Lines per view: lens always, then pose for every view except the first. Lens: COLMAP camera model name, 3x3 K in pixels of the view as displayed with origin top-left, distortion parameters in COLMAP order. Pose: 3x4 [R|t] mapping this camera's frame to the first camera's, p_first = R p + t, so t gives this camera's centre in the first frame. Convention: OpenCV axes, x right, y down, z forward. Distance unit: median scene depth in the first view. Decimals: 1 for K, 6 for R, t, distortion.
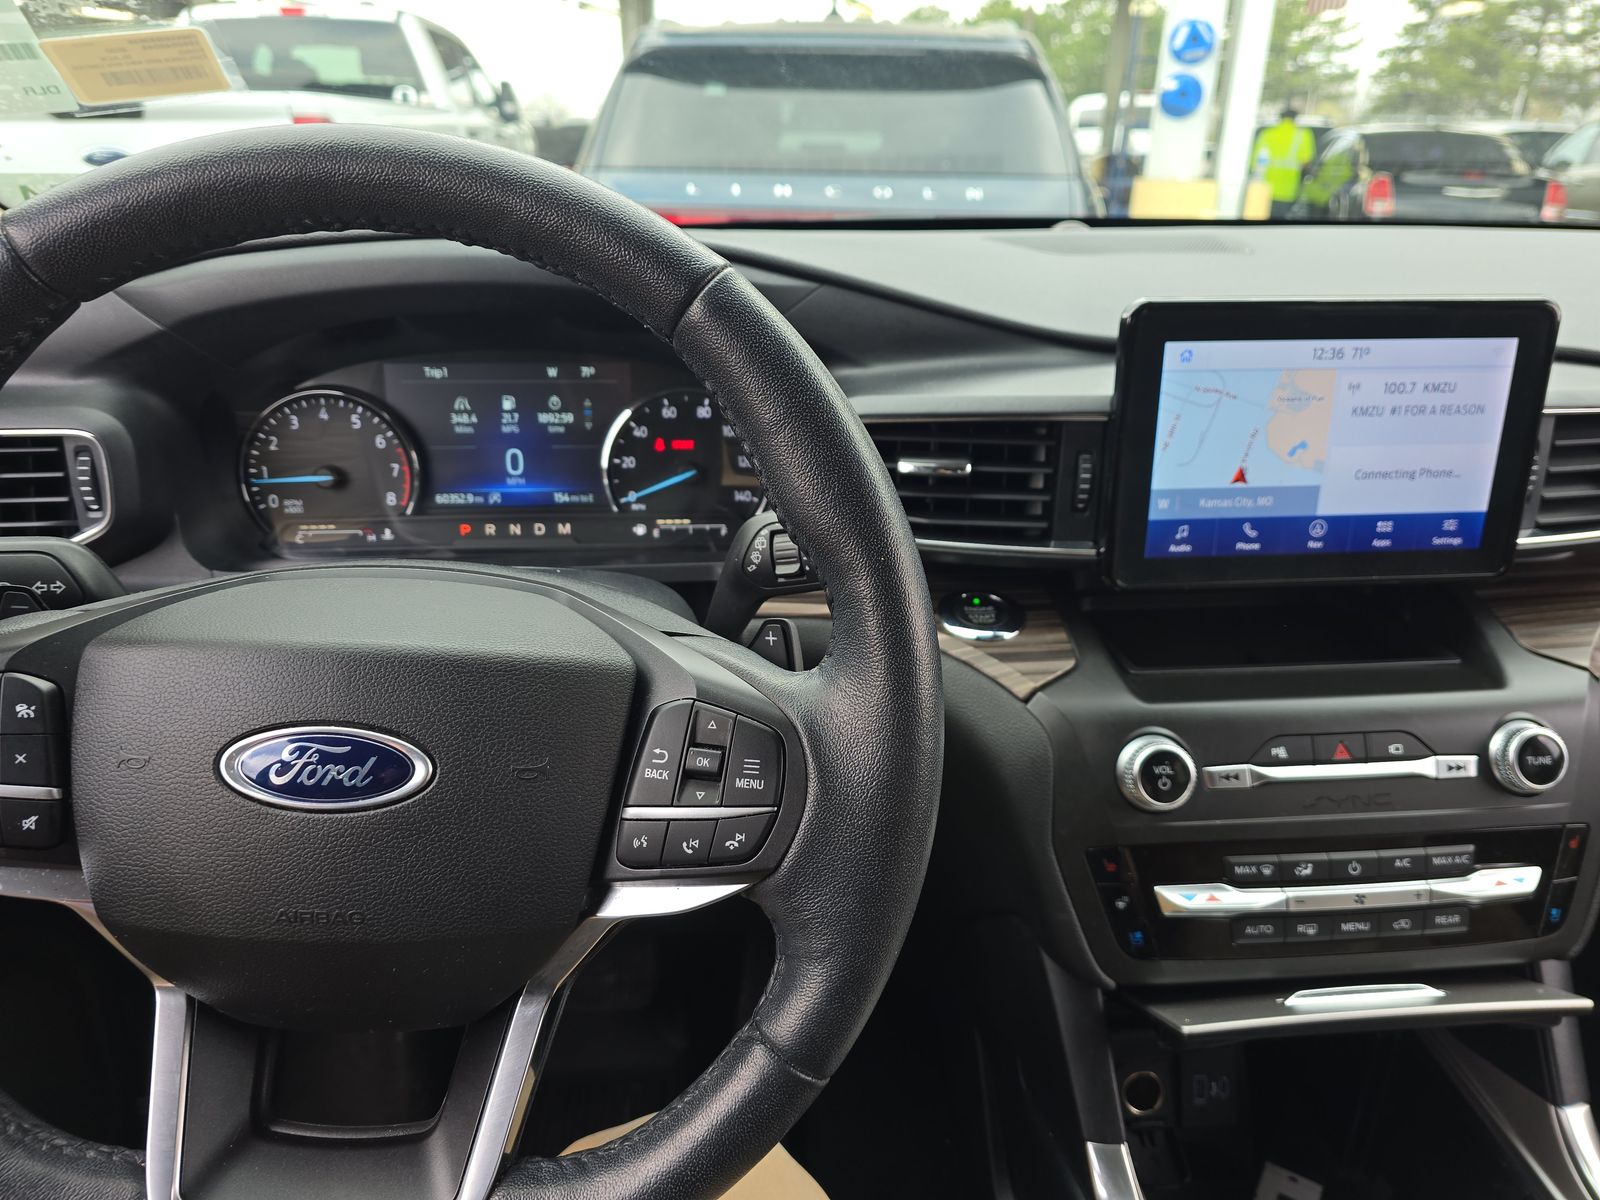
lens RADIAL K [[1039.6, 0, 774.9], [0, 1039.6, 606.3], [0, 0, 1]] dist [0.046818, -0.047339]
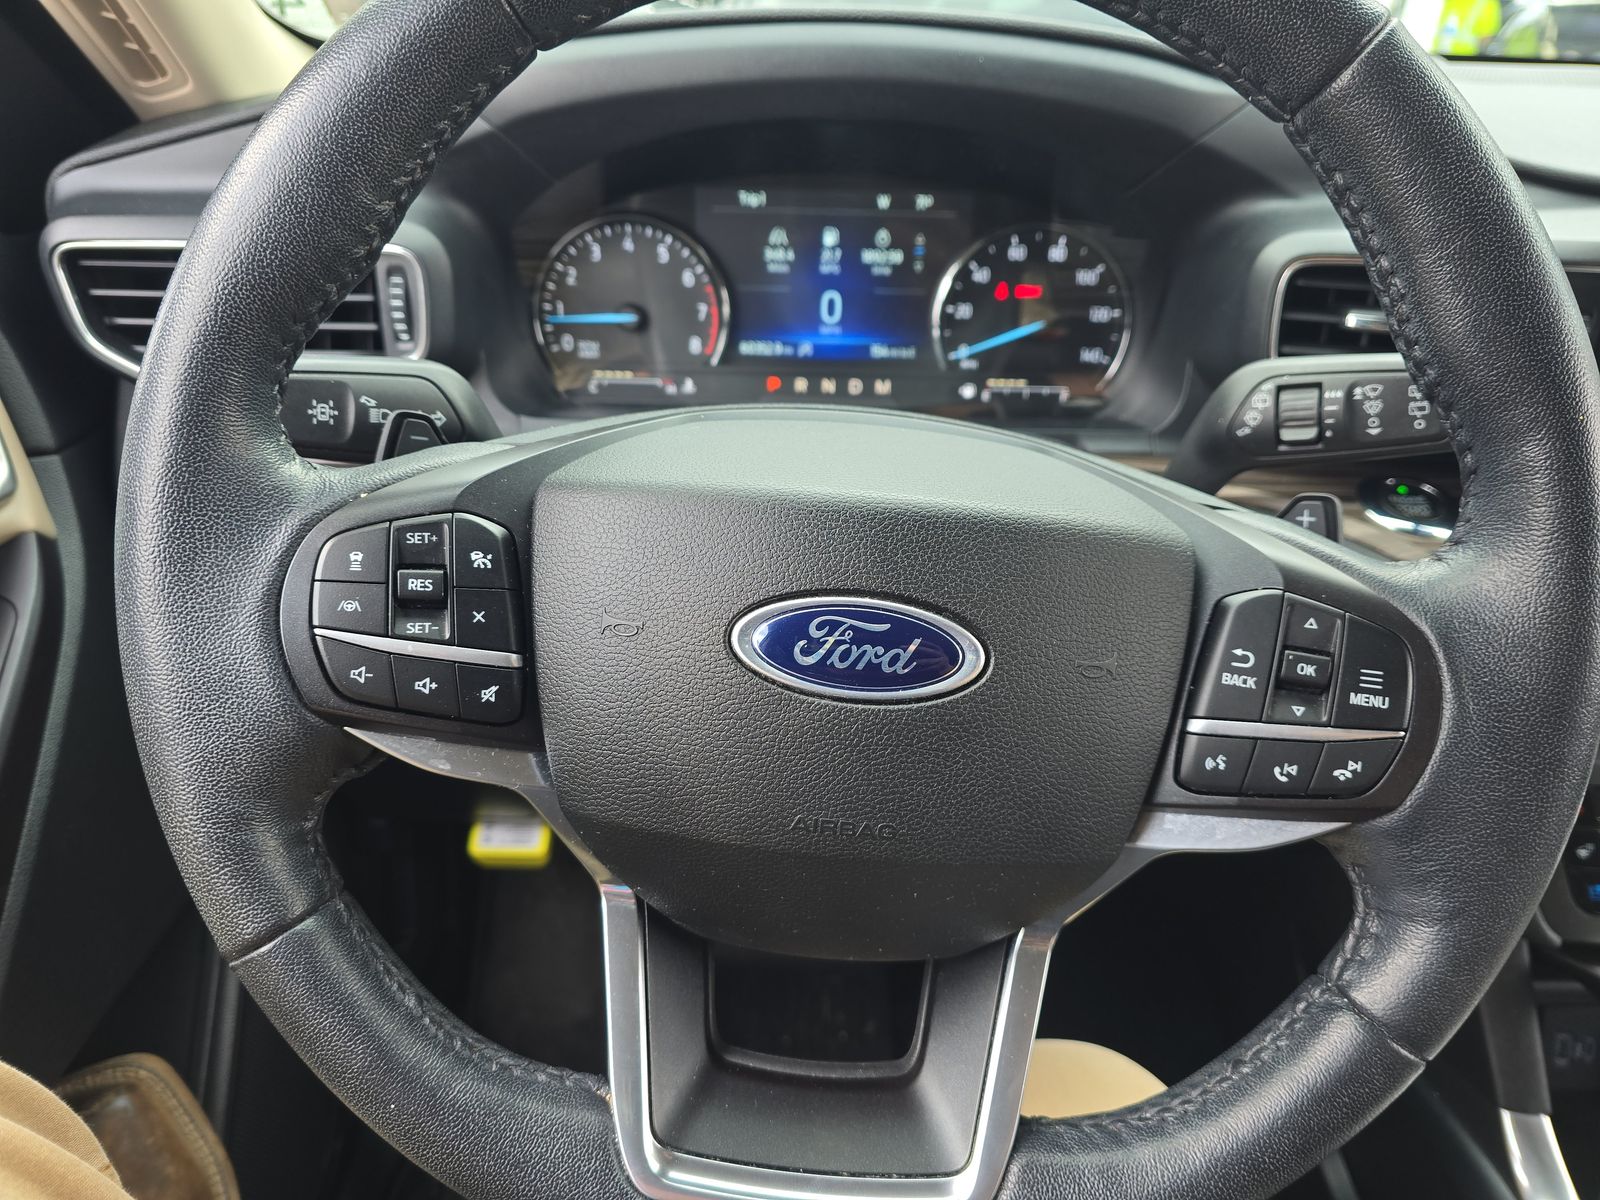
lens RADIAL K [[1039.6, 0, 781.9], [0, 1039.6, 593.5], [0, 0, 1]] dist [0.046818, -0.047339]
pose [[0.996533, 0.052370, -0.064650, -0.269932], [-0.046060, 0.994363, 0.095500, 0.023228], [0.069287, -0.092192, 0.993328, 0.125169]]
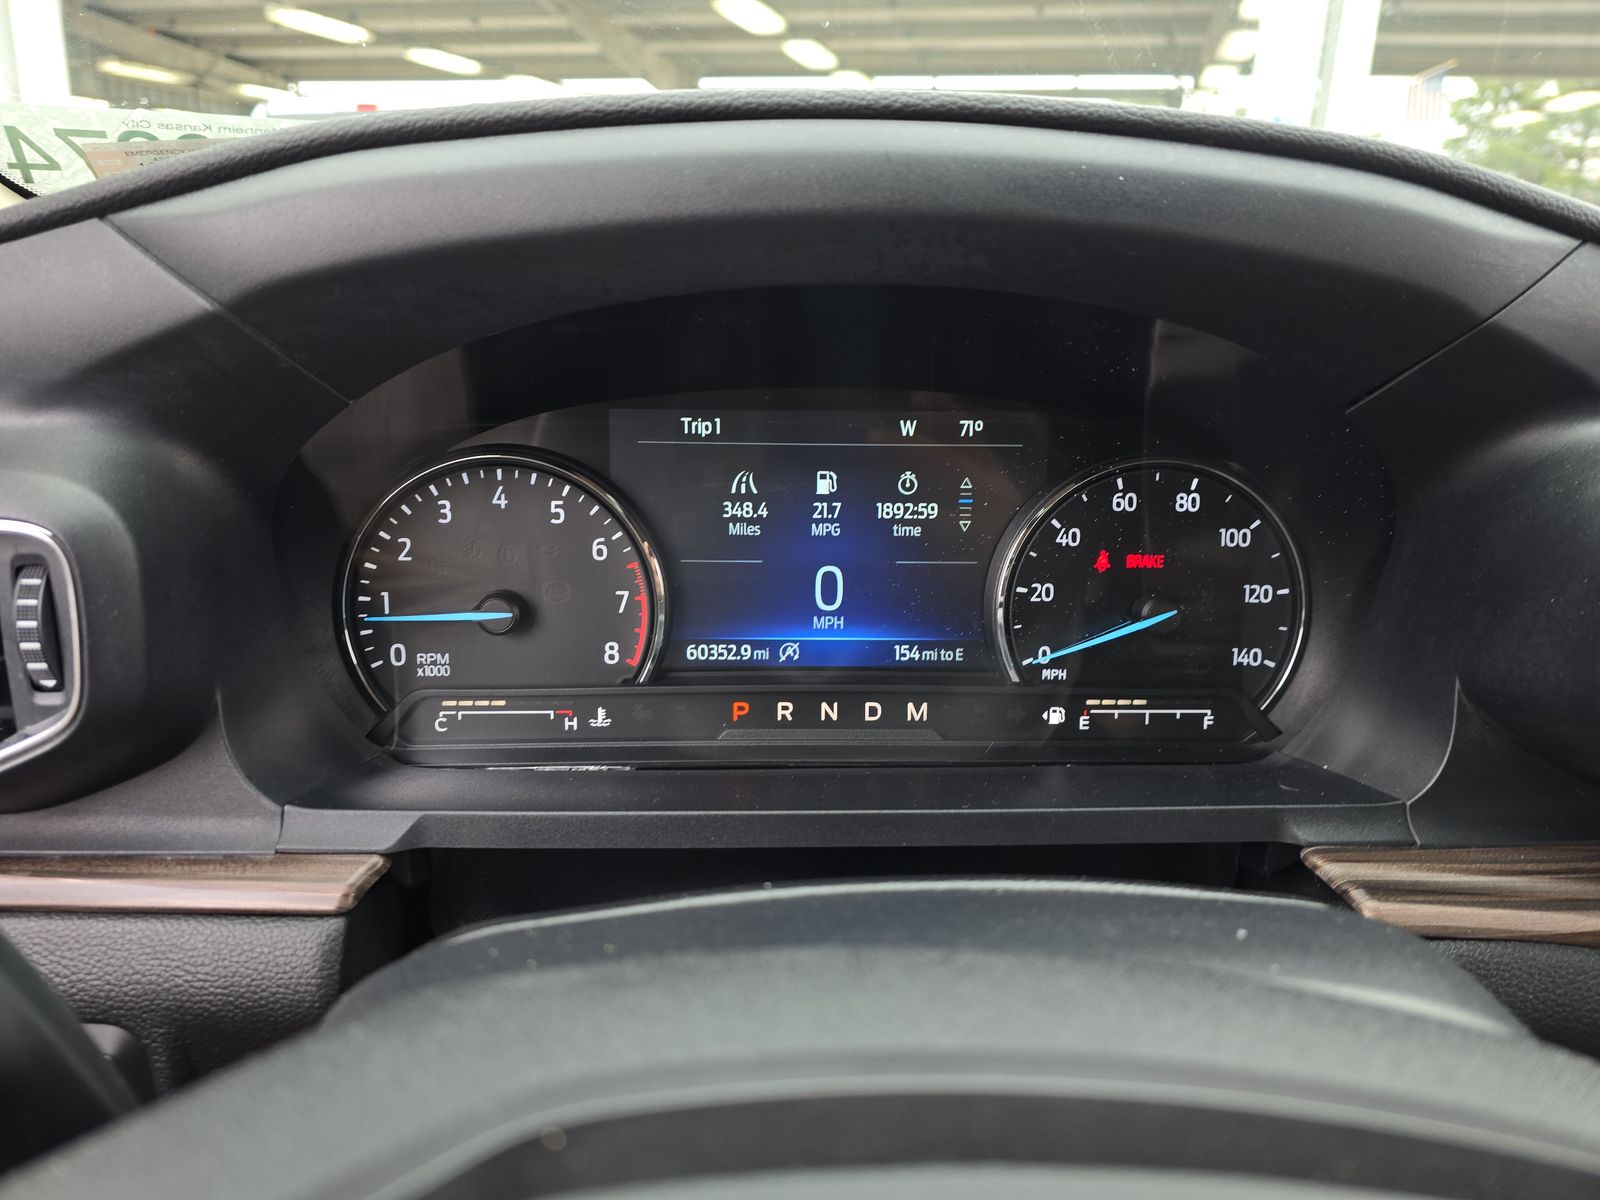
lens RADIAL K [[1039.6, 0, 787.9], [0, 1039.6, 622.6], [0, 0, 1]] dist [0.046818, -0.047339]
pose [[0.999571, 0.019558, -0.021793, -0.316048], [-0.021077, 0.997194, -0.071829, -0.098016], [0.020327, 0.072257, 0.997179, 0.552471]]
